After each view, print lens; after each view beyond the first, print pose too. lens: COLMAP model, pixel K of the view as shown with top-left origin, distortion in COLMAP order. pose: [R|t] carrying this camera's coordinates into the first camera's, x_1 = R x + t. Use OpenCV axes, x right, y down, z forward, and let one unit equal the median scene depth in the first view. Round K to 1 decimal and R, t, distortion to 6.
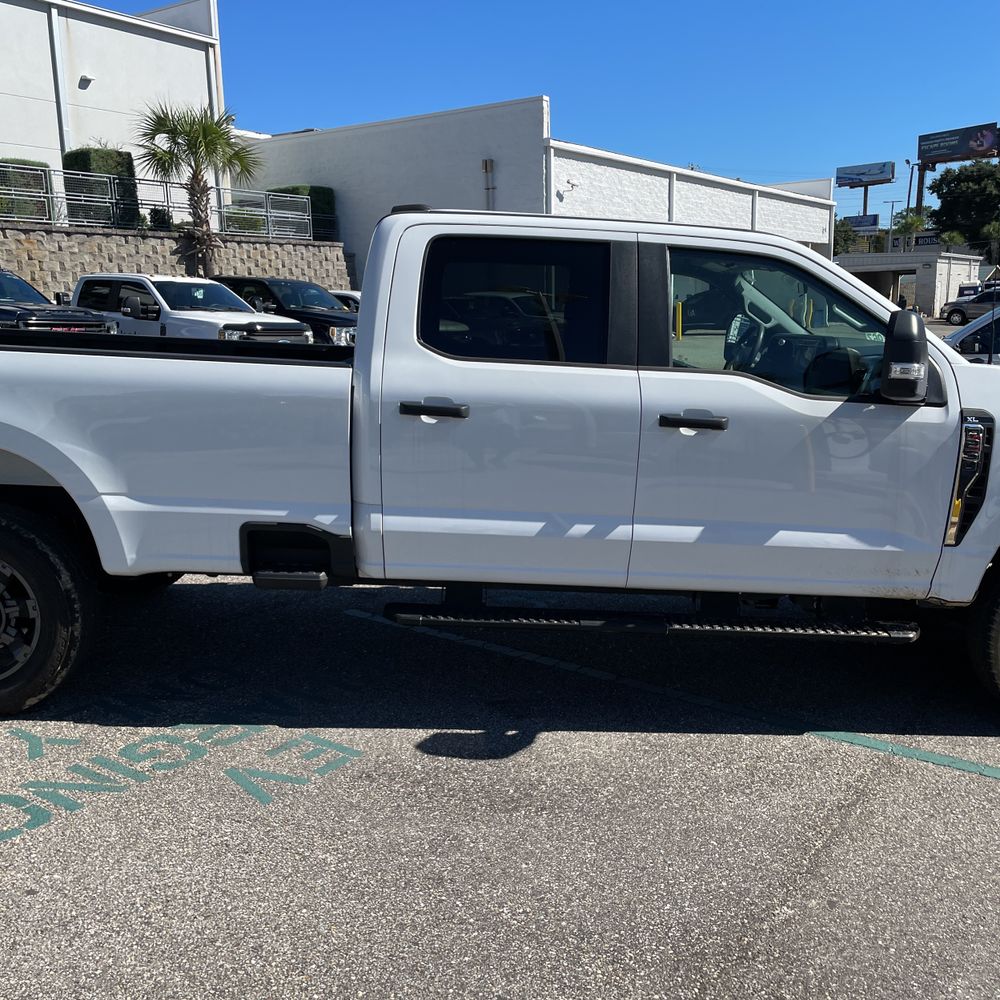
lens RADIAL K [[1019.6, 0, 500.3], [0, 1019.6, 492.6], [0, 0, 1]] dist [0.102005, -0.136392]
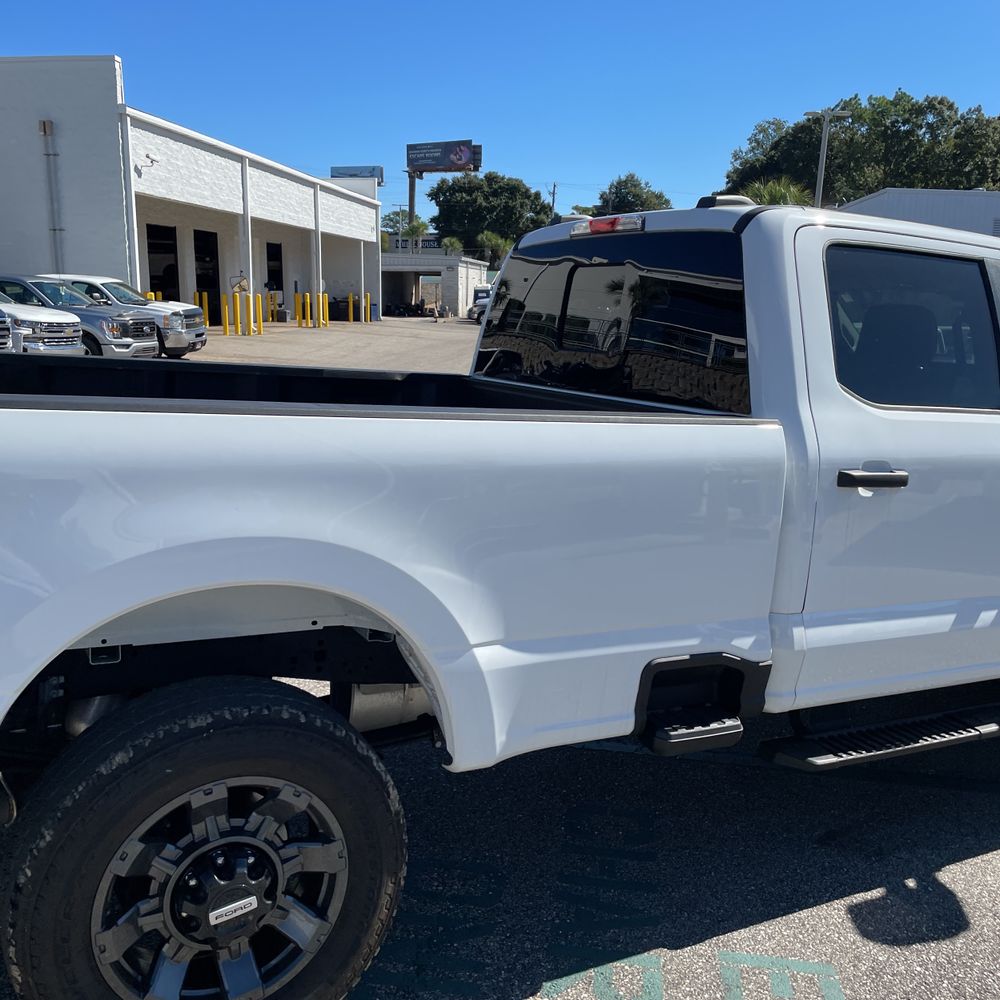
lens RADIAL K [[1019.6, 0, 500.3], [0, 1019.6, 492.6], [0, 0, 1]] dist [0.102005, -0.136392]
pose [[0.890180, -0.055421, 0.452225, -0.108141], [0.051567, 0.998452, 0.020855, -0.017029], [-0.452681, 0.004755, 0.891660, 0.077119]]
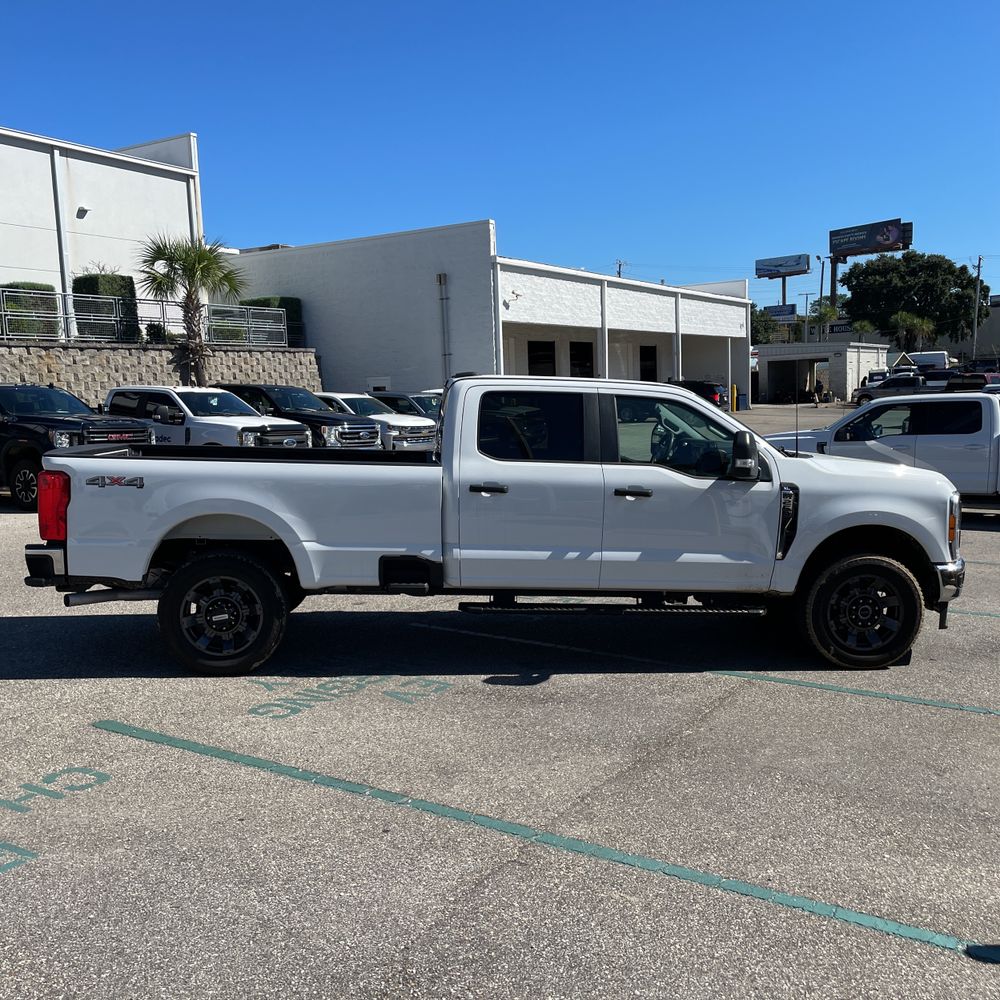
lens RADIAL K [[1016.5, 0, 490.0], [0, 1016.5, 494.8], [0, 0, 1]] dist [0.103266, -0.165917]
pose [[0.998544, -0.022383, 0.049075, -0.025289], [0.026262, 0.996458, -0.079882, 0.011901], [-0.047113, 0.081054, 0.995596, -0.128829]]
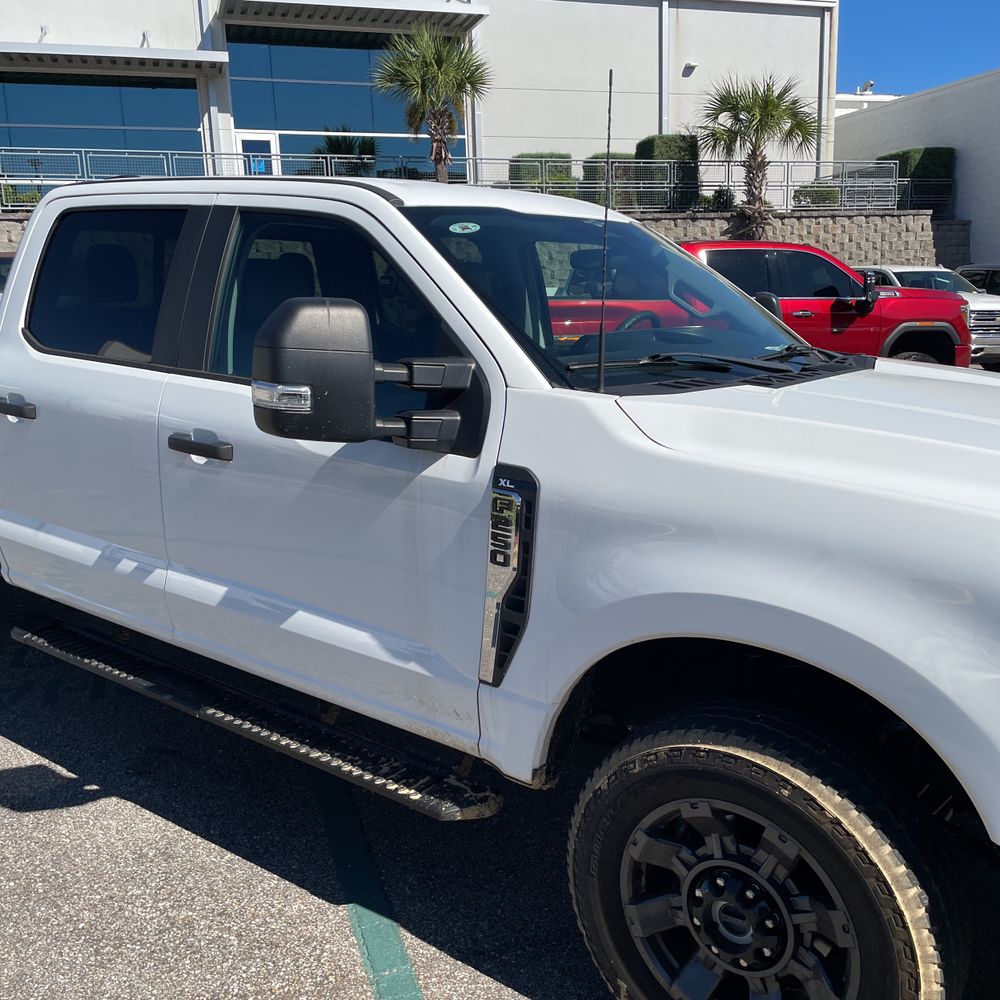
lens RADIAL K [[1013.6, 0, 500.0], [0, 1013.6, 500.0], [0, 0, 1]] dist [0.093312, -0.108242]
pose [[0.790859, 0.114490, -0.601193, 0.138493], [-0.097776, 0.993365, 0.060551, -0.016446], [0.604137, 0.010895, 0.796806, 0.091625]]
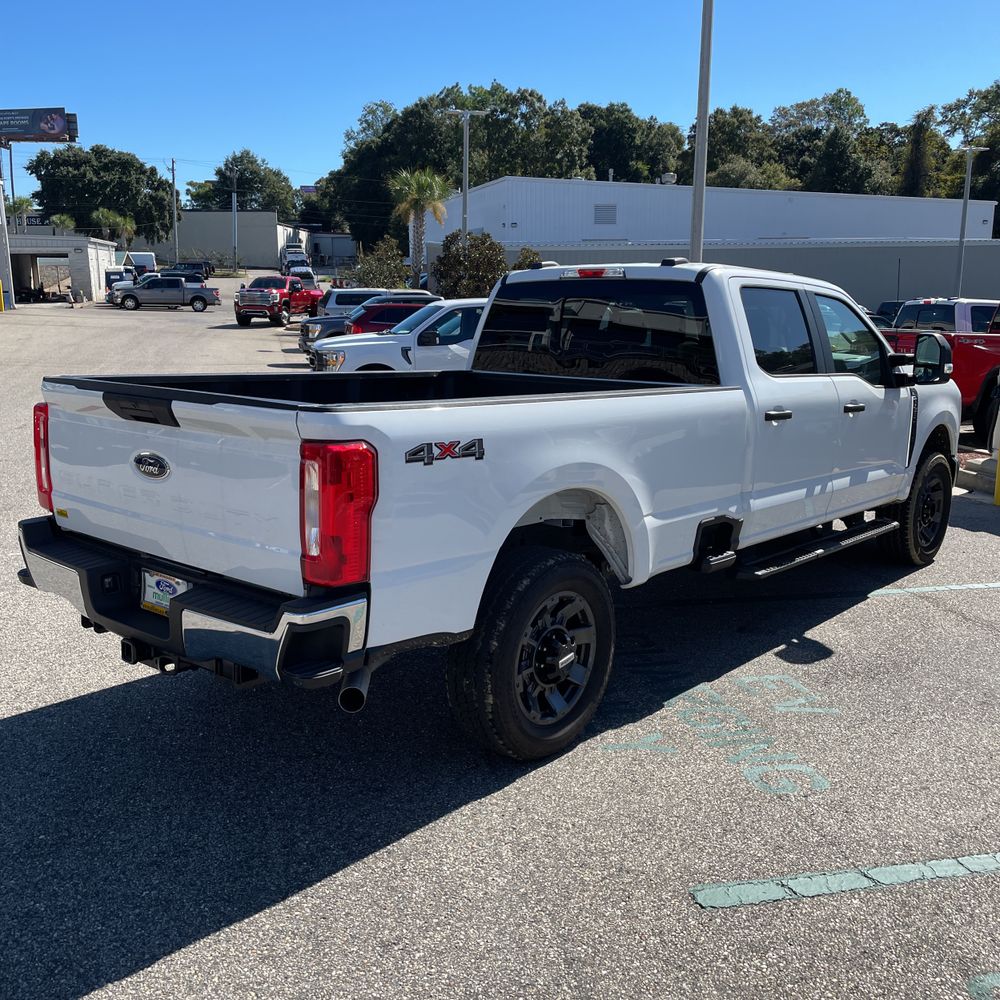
lens RADIAL K [[1012.3, 0, 508.5], [0, 1012.3, 484.1], [0, 0, 1]] dist [0.099506, -0.108208]
pose [[0.667751, -0.139059, 0.731280, -0.220518], [0.130418, 0.989056, 0.068989, -0.022169], [-0.732871, 0.049305, 0.678579, 0.058340]]
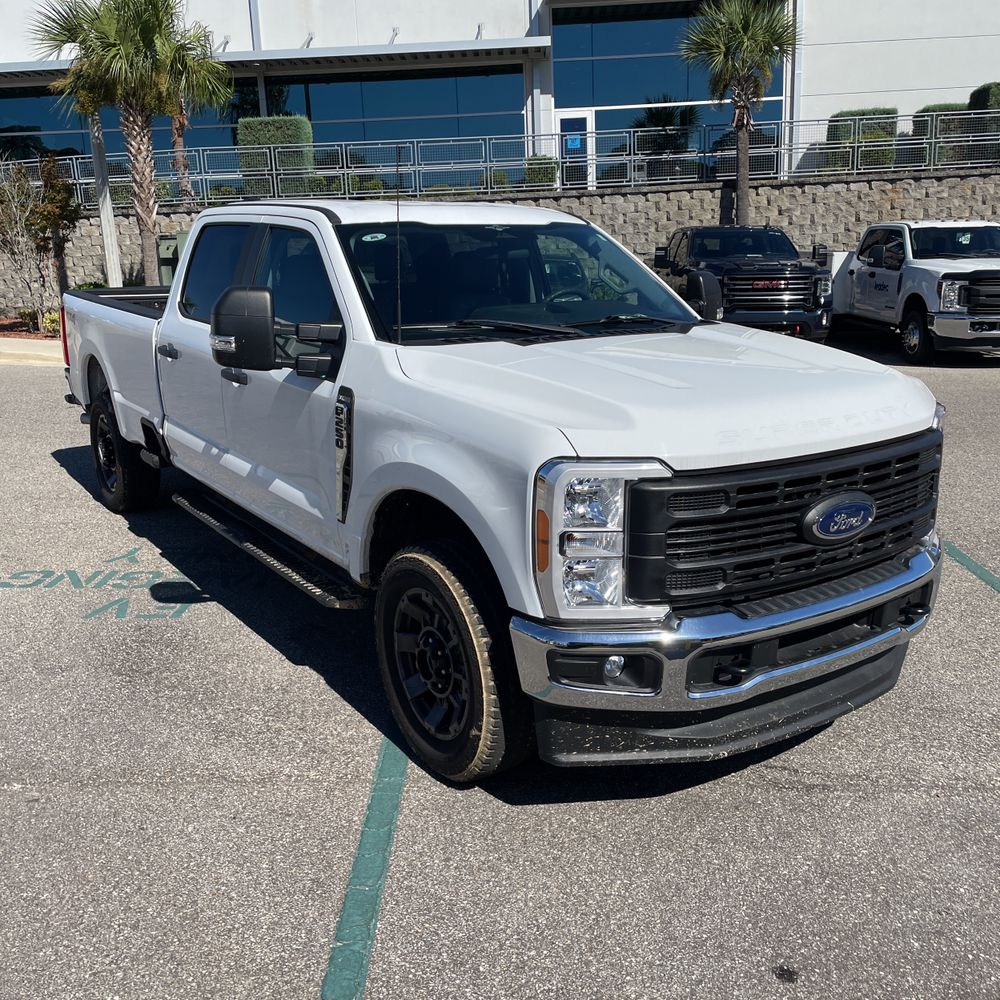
lens RADIAL K [[1027.5, 0, 497.6], [0, 1027.5, 524.6], [0, 0, 1]] dist [0.100051, -0.106371]
pose [[0.529587, 0.194192, -0.825728, 0.236271], [-0.126620, 0.980634, 0.149413, -0.020148], [0.838752, 0.025427, 0.543919, 0.101931]]
